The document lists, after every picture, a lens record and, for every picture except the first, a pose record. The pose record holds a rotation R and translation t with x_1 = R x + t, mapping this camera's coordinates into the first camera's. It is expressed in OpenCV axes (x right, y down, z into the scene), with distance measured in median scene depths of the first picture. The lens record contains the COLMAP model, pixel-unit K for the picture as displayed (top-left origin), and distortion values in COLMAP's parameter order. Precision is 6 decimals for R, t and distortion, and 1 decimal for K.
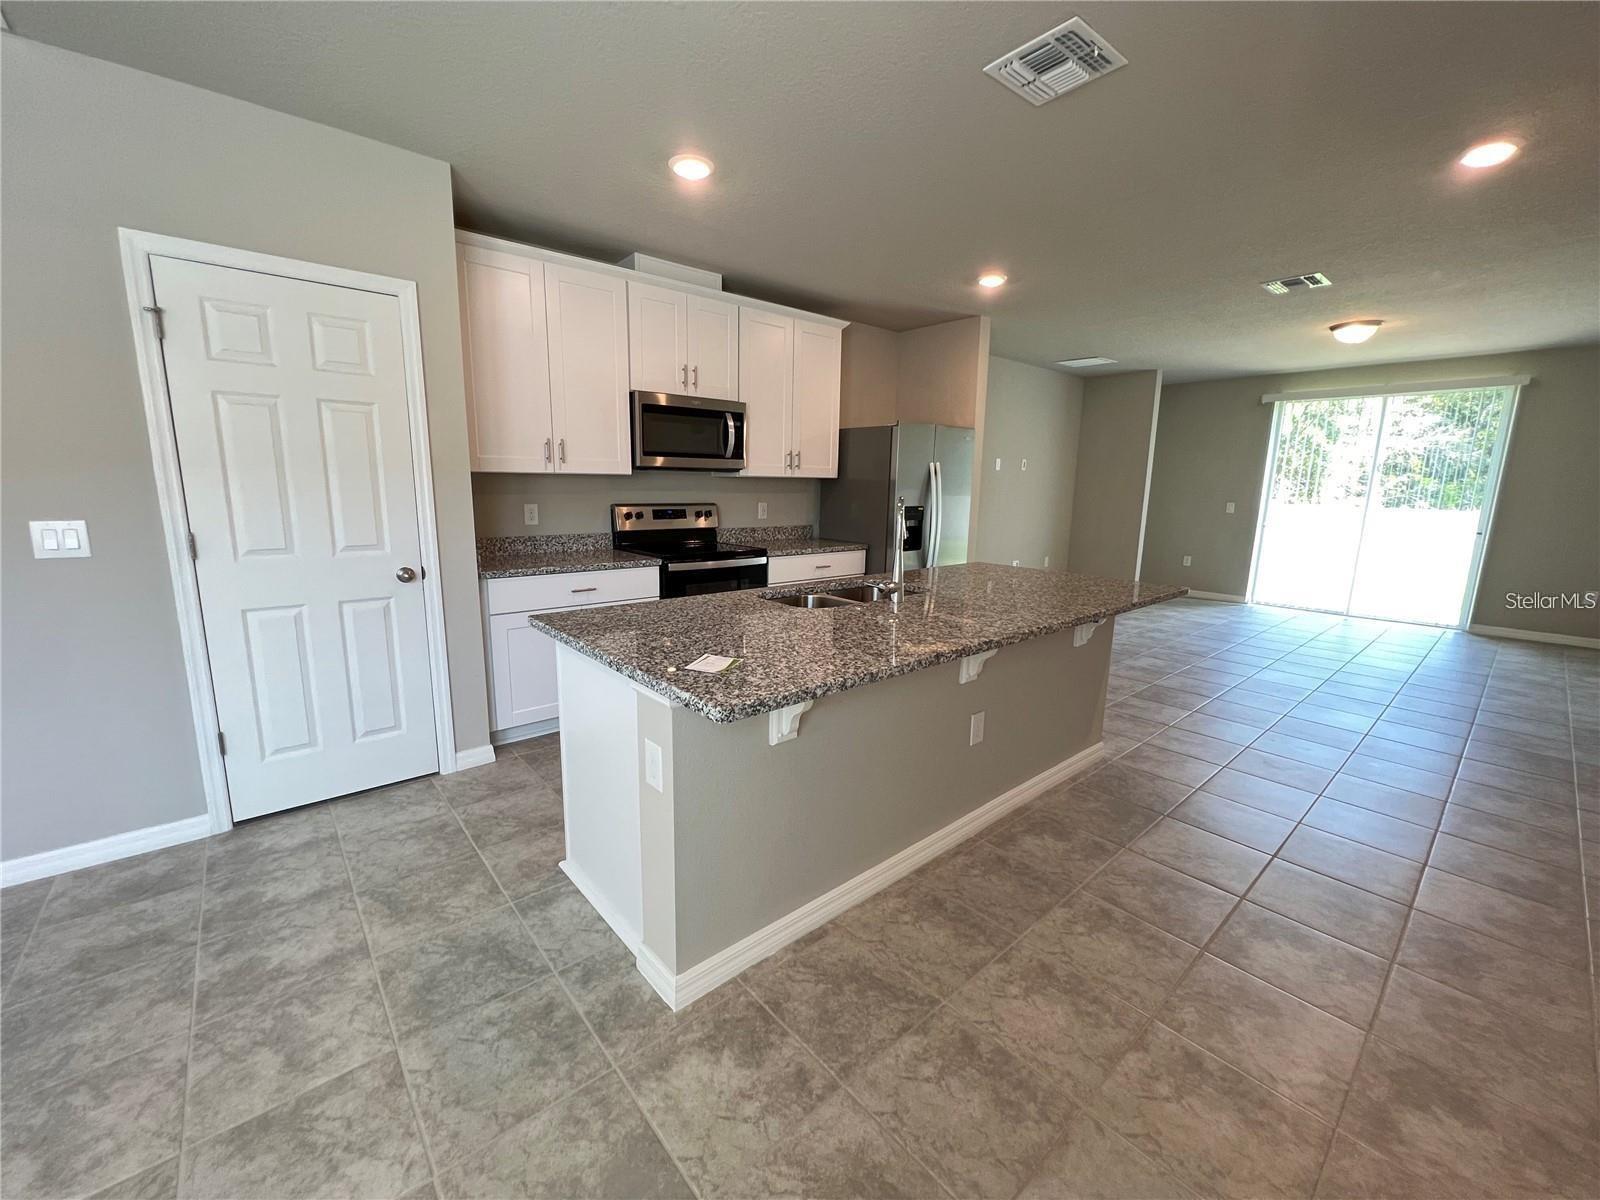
lens RADIAL K [[641.7, 0, 804.2], [0, 641.7, 596.2], [0, 0, 1]] dist [-0.004585, 0.000507]
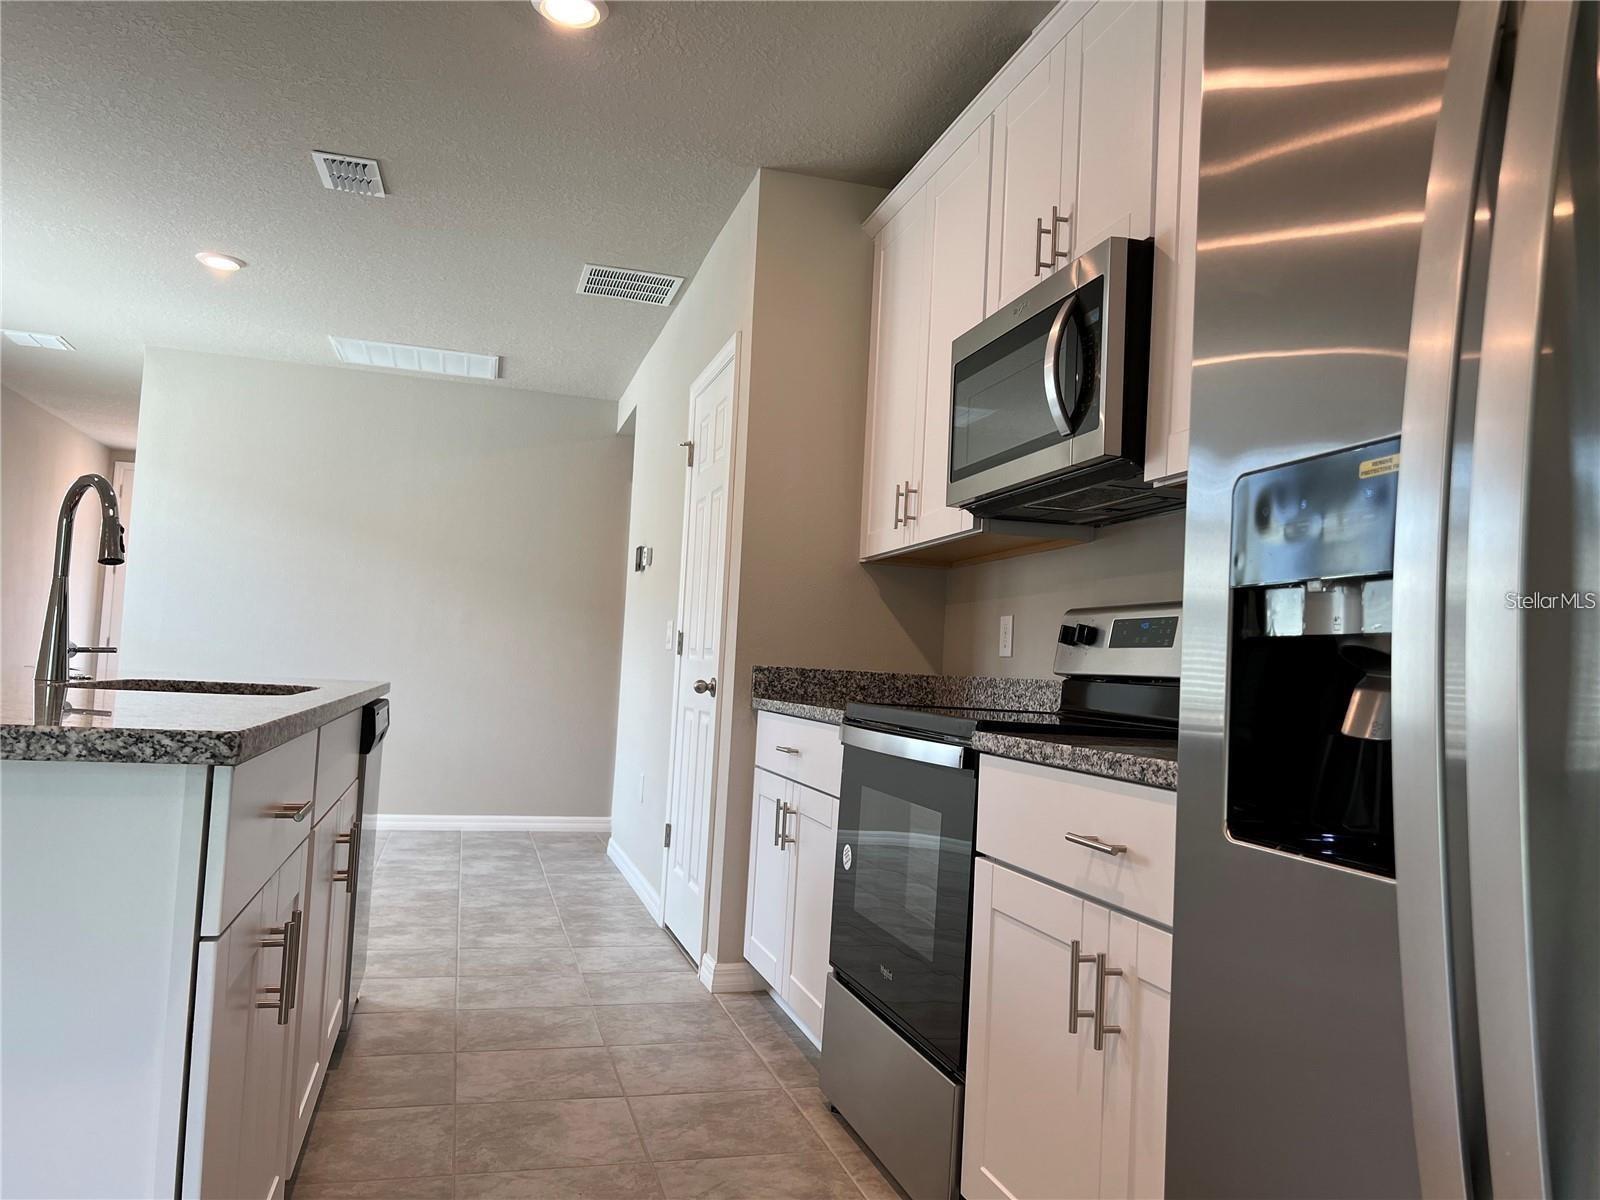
lens RADIAL K [[1194.9, 0, 801.4], [0, 1194.9, 611.4], [0, 0, 1]] dist [0.070778, -0.079979]
pose [[-0.428633, -0.084740, -0.899496, 0.628914], [-0.215123, 0.976530, 0.010514, -0.154226], [0.877494, 0.198009, -0.436802, 1.610565]]
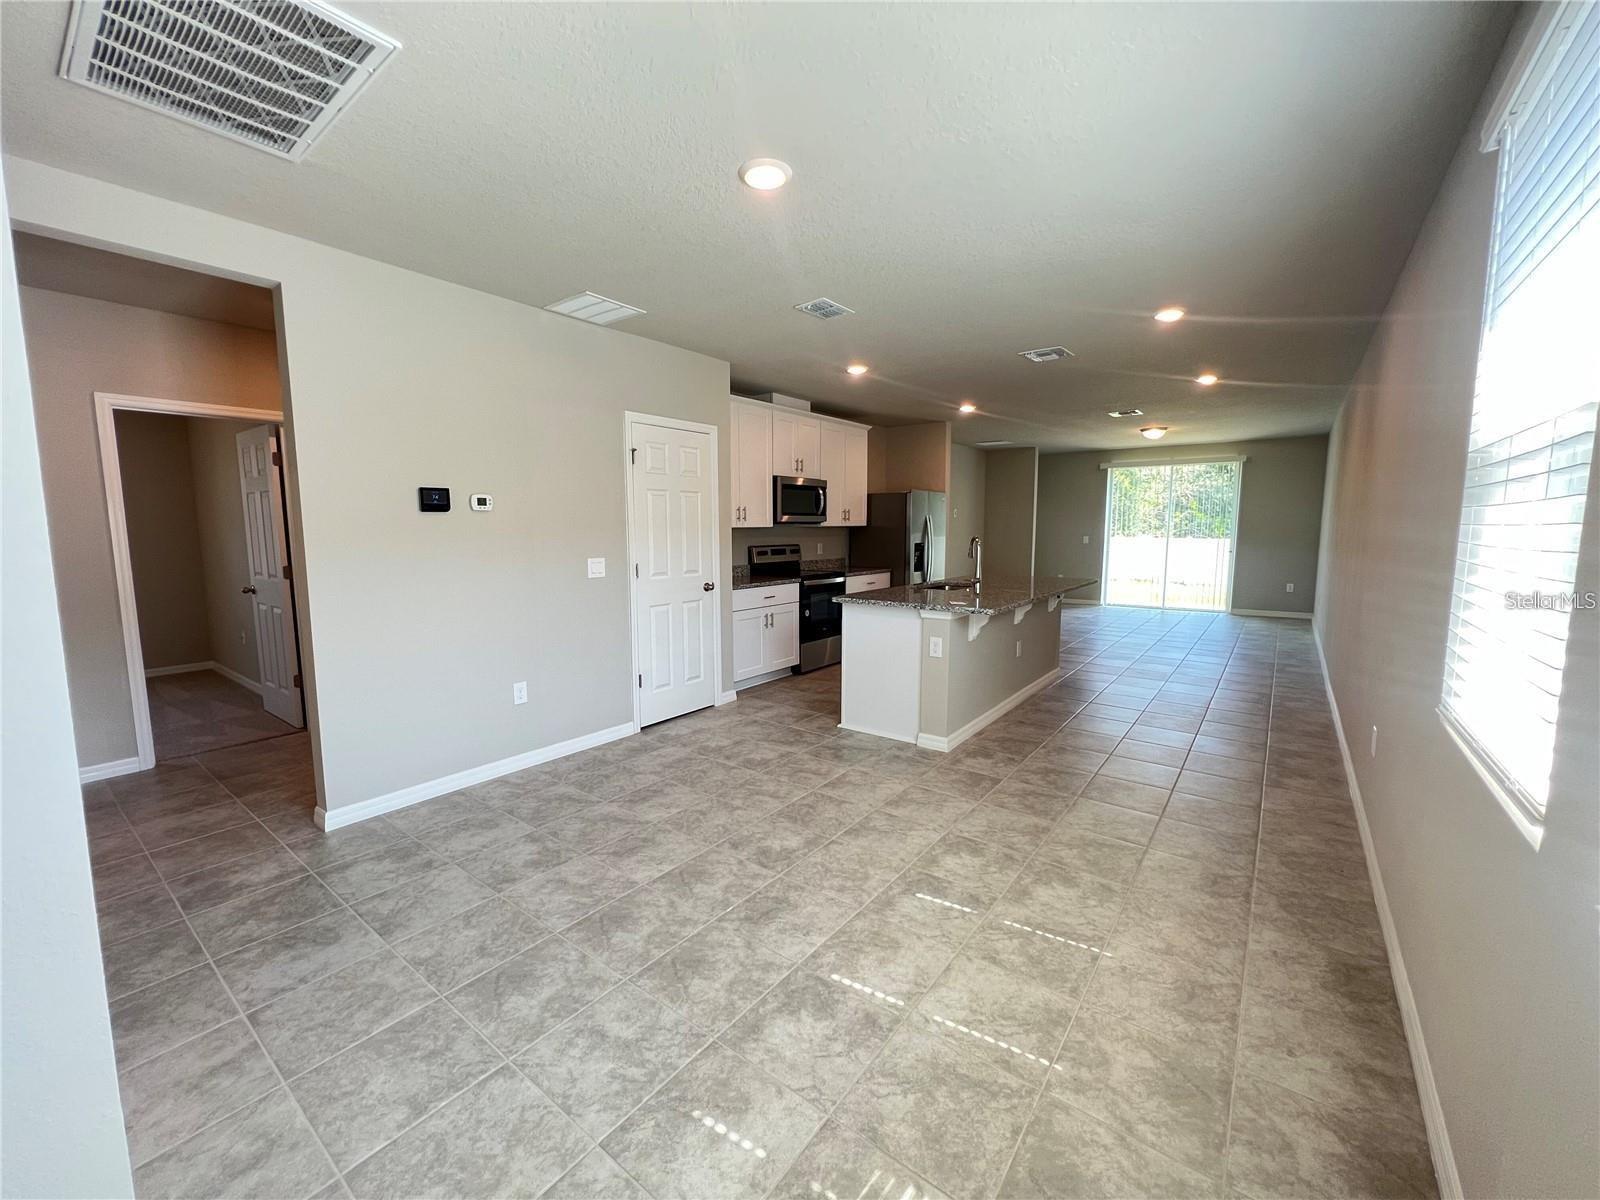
lens RADIAL K [[641.7, 0, 804.4], [0, 641.7, 595.3], [0, 0, 1]] dist [-0.004585, 0.000507]
pose [[0.977491, -0.043644, 0.206412, -0.677154], [0.057677, 0.996380, -0.062457, 0.107187], [-0.202939, 0.072957, 0.976470, -0.717277]]
